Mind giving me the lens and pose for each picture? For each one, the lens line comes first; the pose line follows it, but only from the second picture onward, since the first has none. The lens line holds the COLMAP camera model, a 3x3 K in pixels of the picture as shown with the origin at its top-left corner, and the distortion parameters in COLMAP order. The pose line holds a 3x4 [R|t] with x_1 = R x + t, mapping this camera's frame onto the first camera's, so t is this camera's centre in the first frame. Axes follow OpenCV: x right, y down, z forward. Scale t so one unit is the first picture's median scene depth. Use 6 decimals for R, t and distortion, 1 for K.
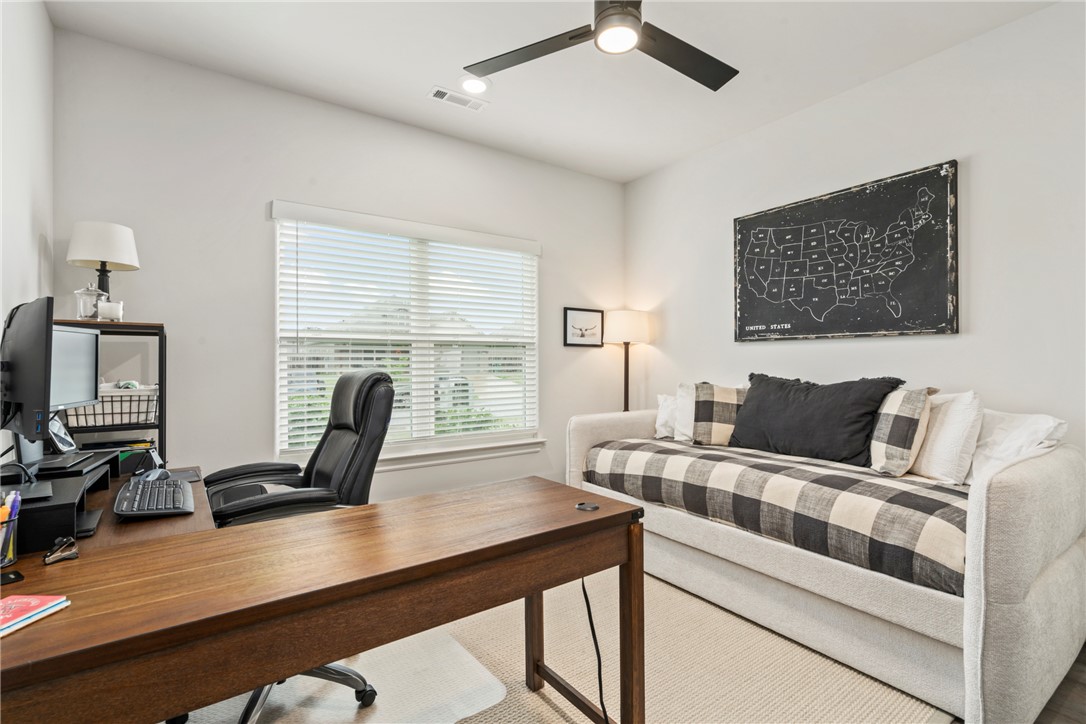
lens RADIAL K [[498.7, 0, 547.4], [0, 498.7, 360.5], [0, 0, 1]] dist [-0.005240, 0.001158]
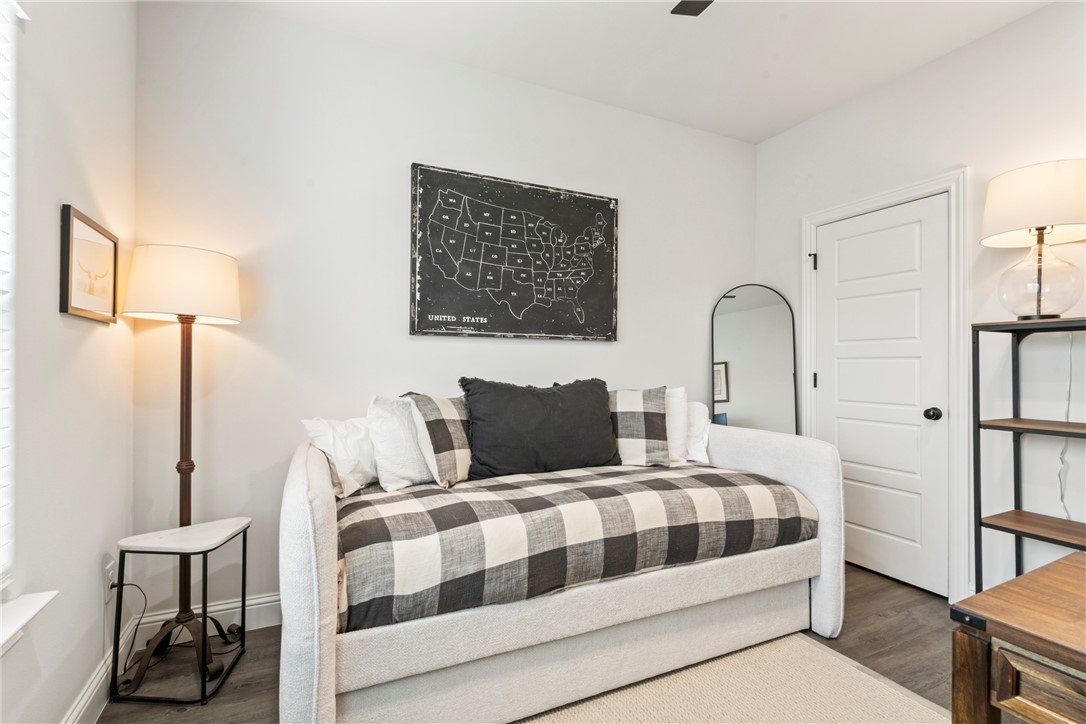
lens RADIAL K [[498.7, 0, 547.2], [0, 498.7, 360.9], [0, 0, 1]] dist [-0.005240, 0.001158]
pose [[0.174225, 0.011231, 0.984642, -0.341969], [-0.012896, 0.999875, -0.009123, 0.005925], [-0.984621, -0.011108, 0.174348, 0.789200]]
